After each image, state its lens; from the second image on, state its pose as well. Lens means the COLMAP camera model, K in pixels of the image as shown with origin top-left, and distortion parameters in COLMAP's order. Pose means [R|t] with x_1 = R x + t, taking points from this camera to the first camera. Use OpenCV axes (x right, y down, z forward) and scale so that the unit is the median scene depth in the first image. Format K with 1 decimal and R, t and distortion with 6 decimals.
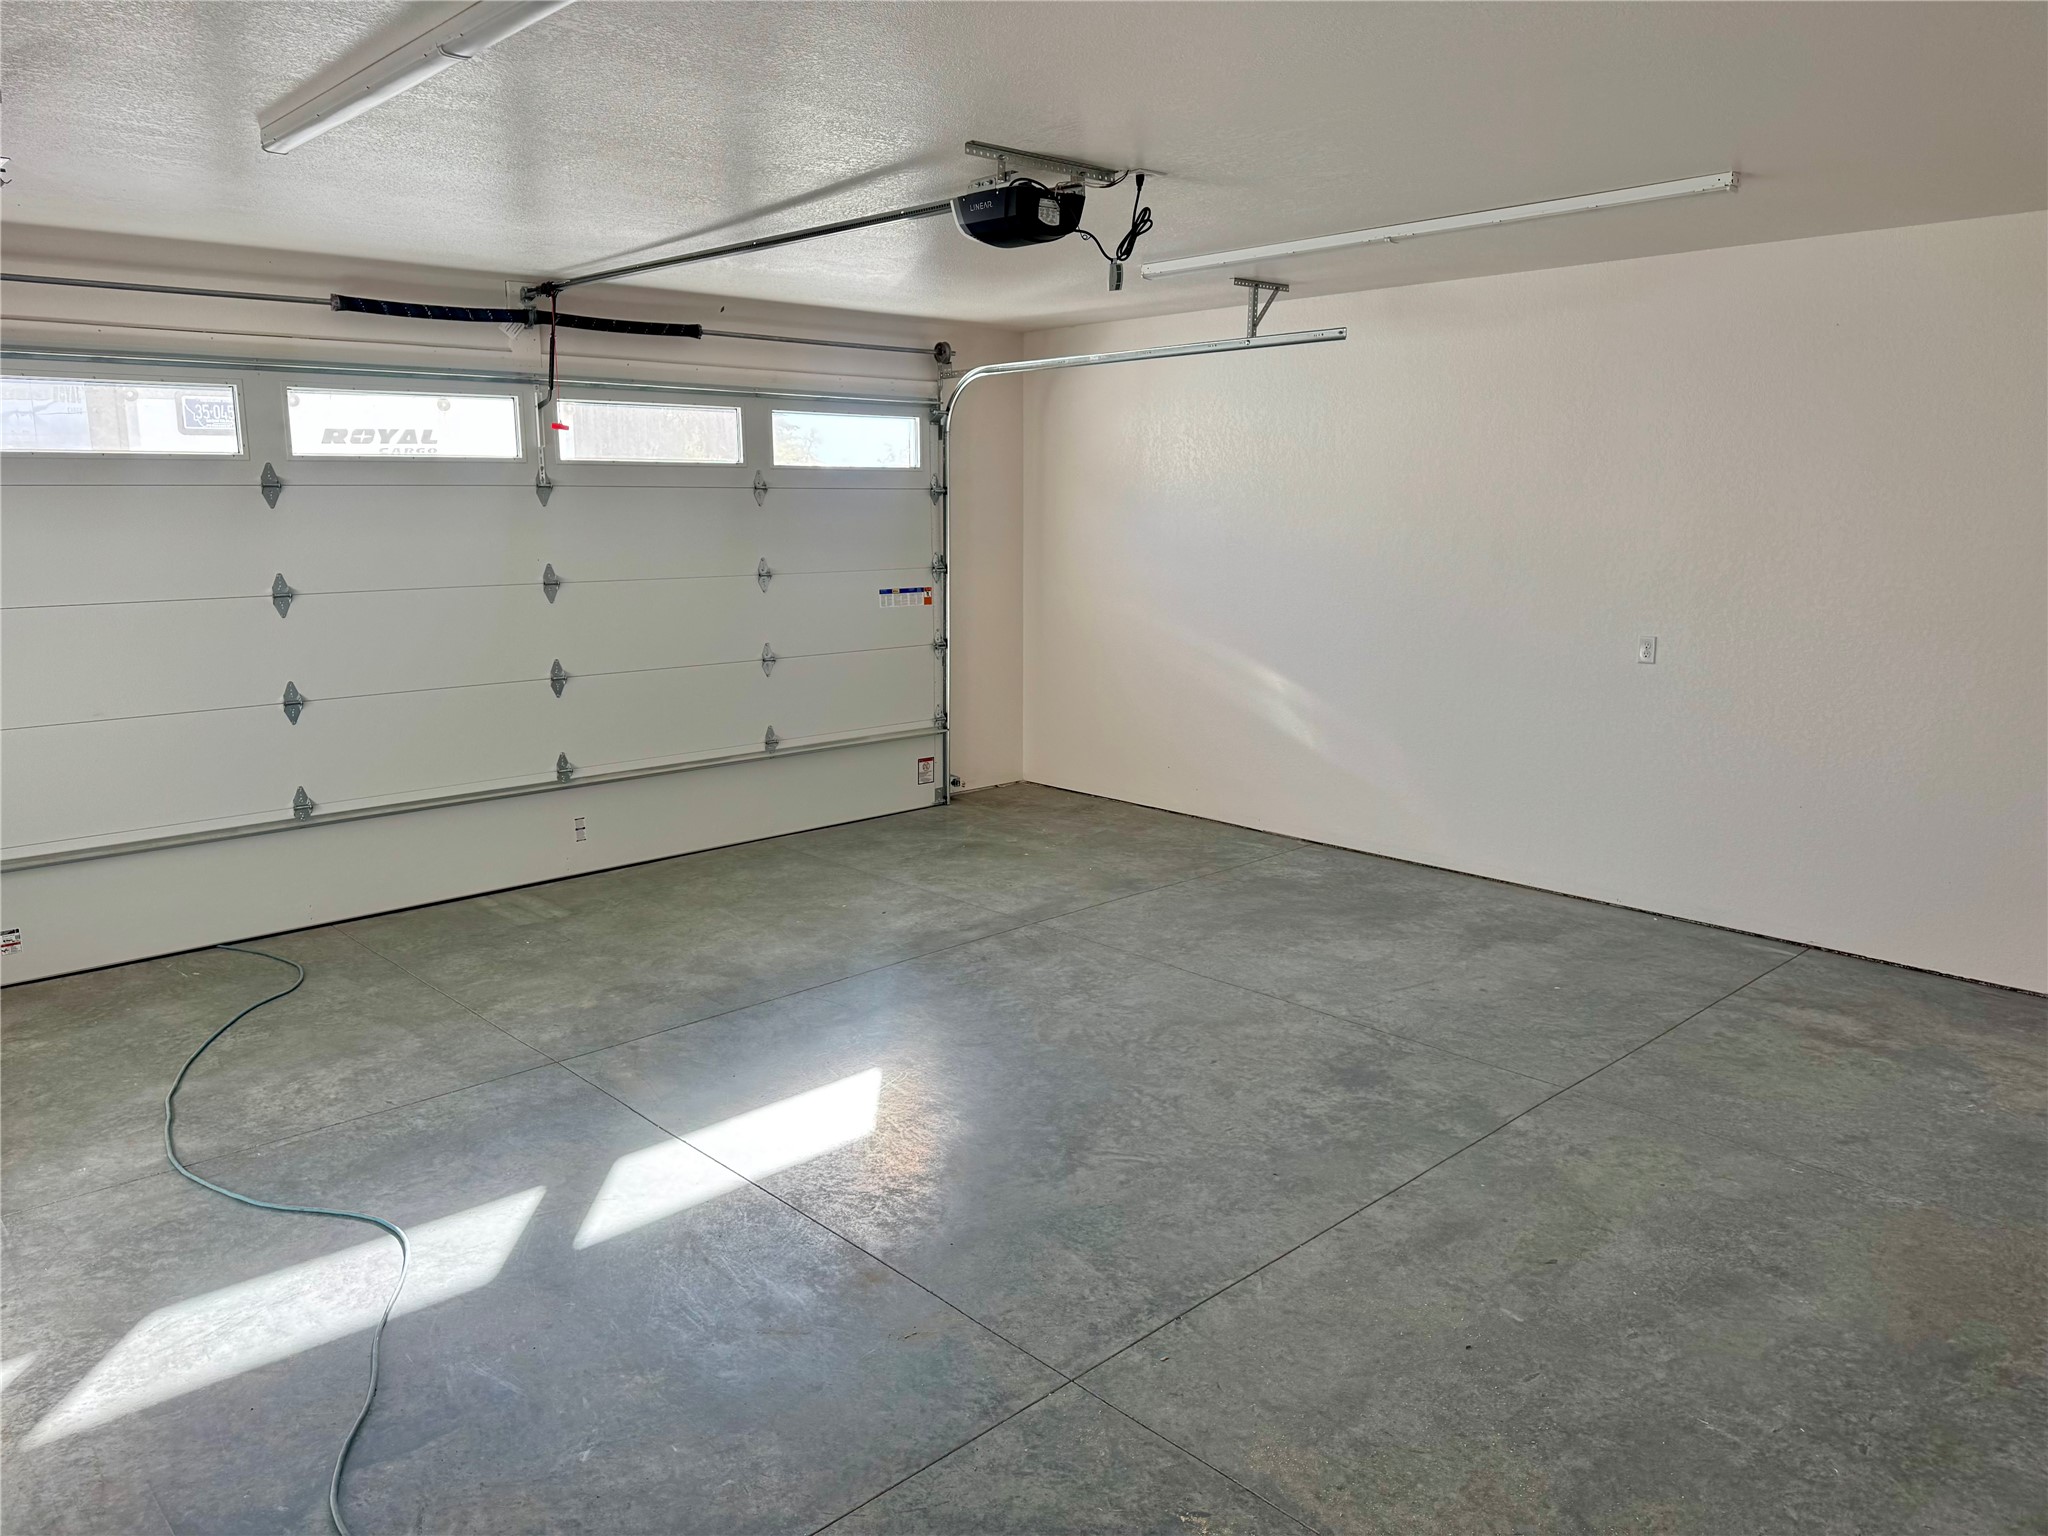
lens RADIAL K [[1438.8, 0, 1024.0], [0, 1438.8, 768.0], [0, 0, 1]] dist [0.110373, -0.171797]
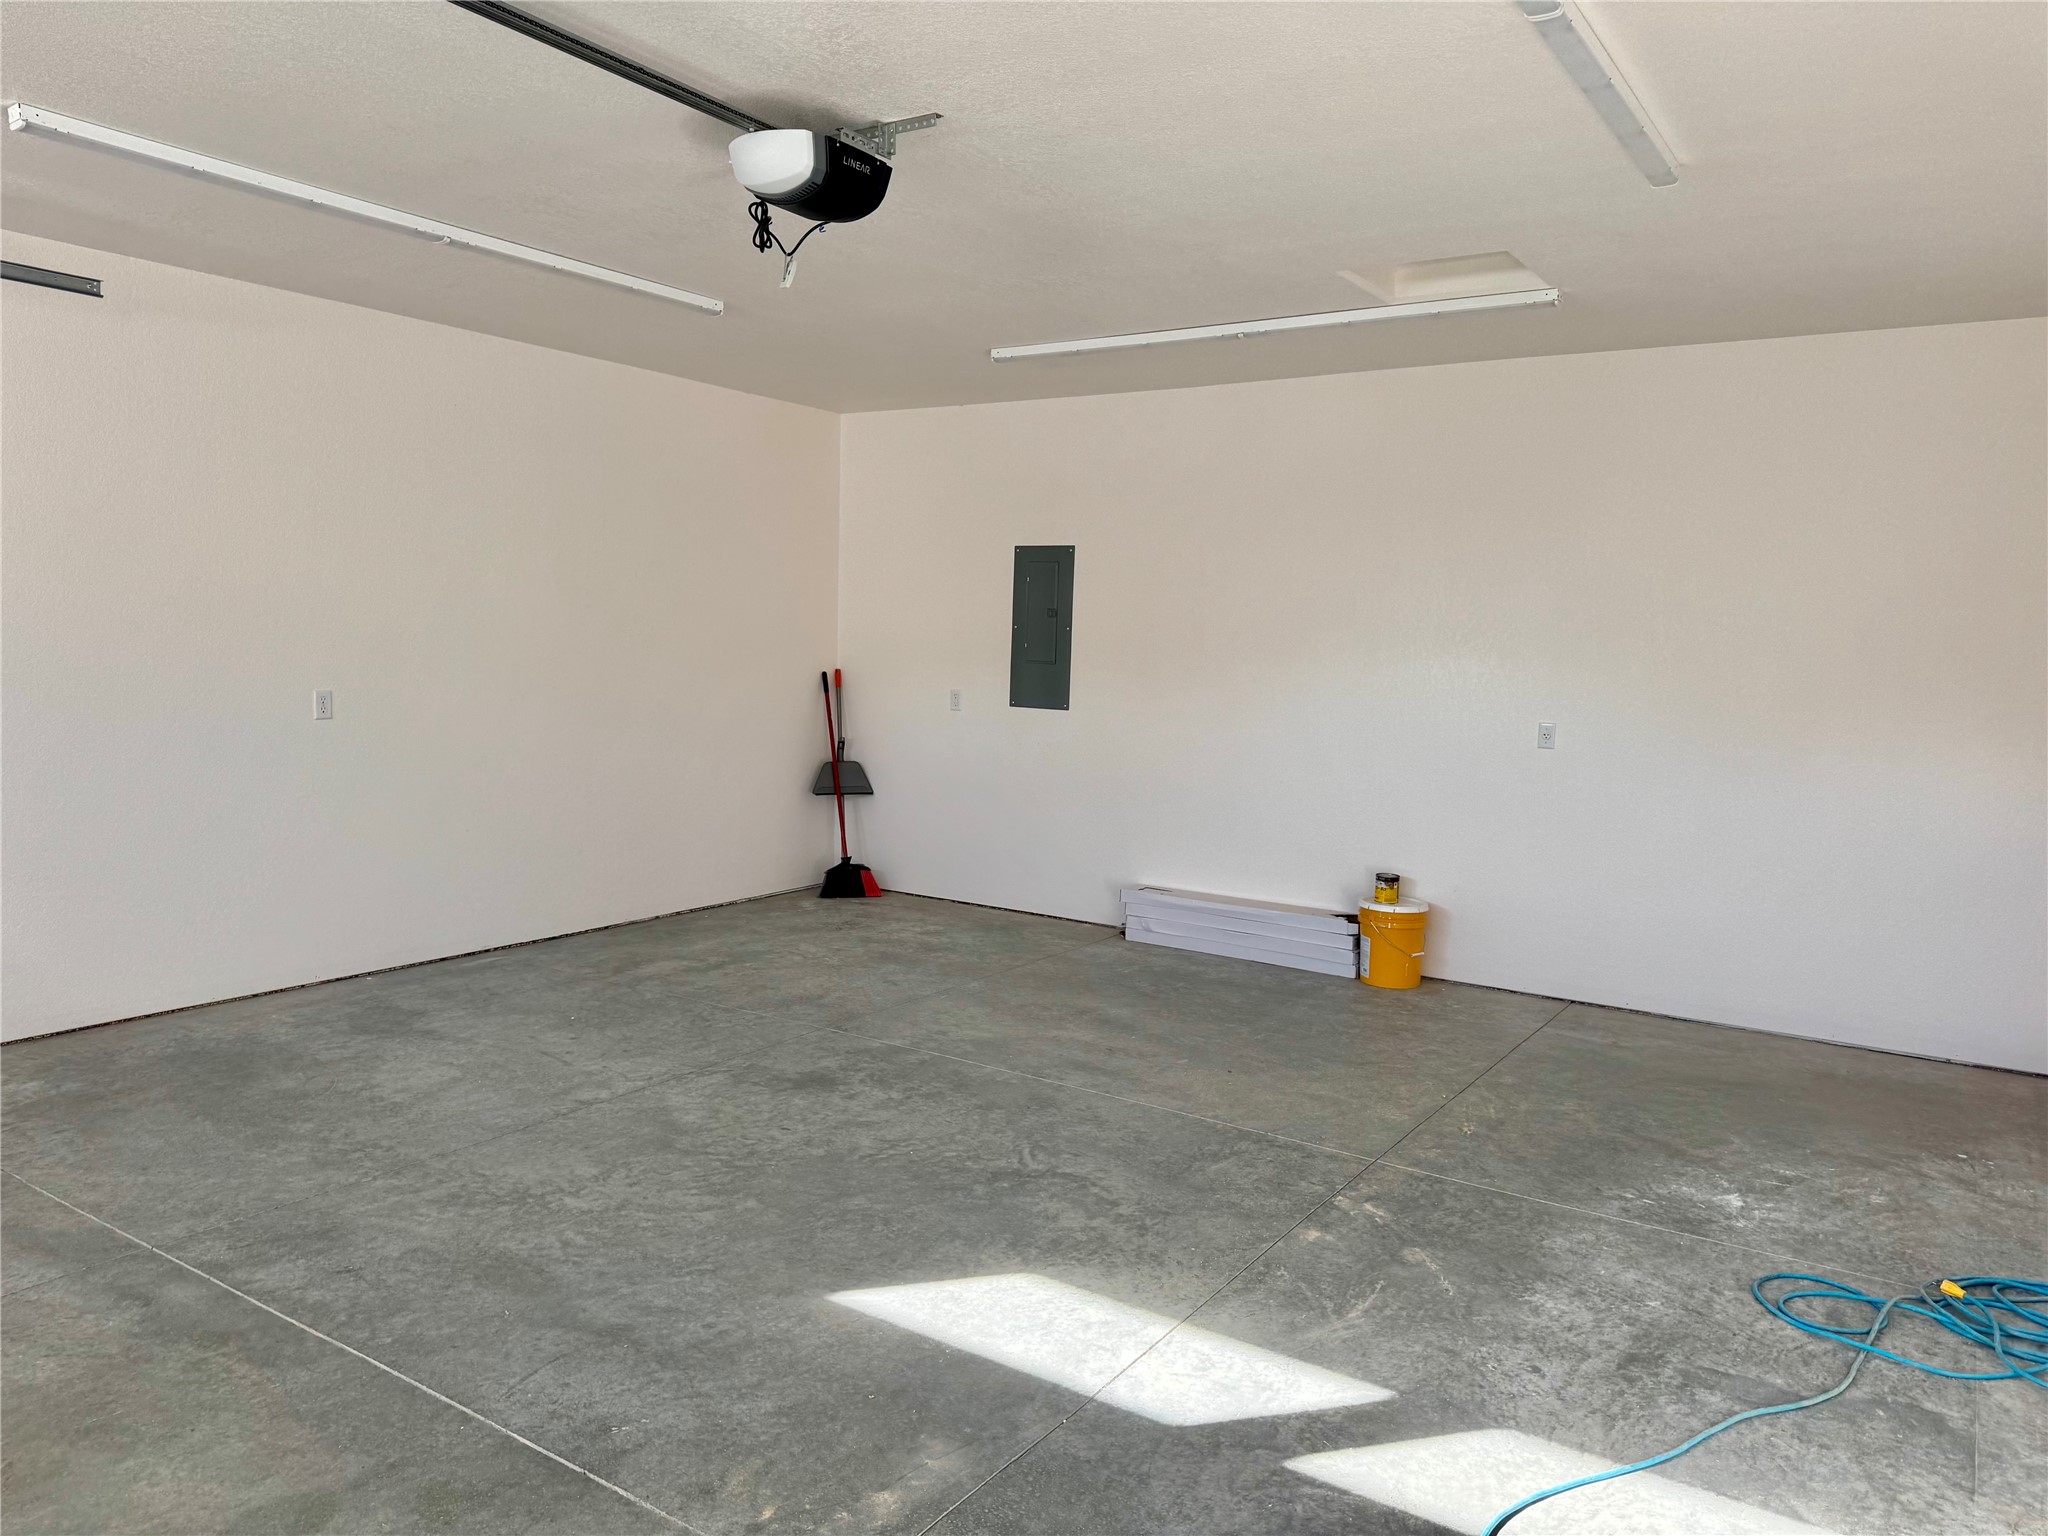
lens RADIAL K [[1438.8, 0, 1024.0], [0, 1438.8, 768.0], [0, 0, 1]] dist [0.110373, -0.171797]
pose [[-0.242786, -0.090068, 0.965890, -0.706822], [0.156772, 0.978950, 0.130692, -0.108852], [-0.957328, 0.183154, -0.223555, 0.919955]]
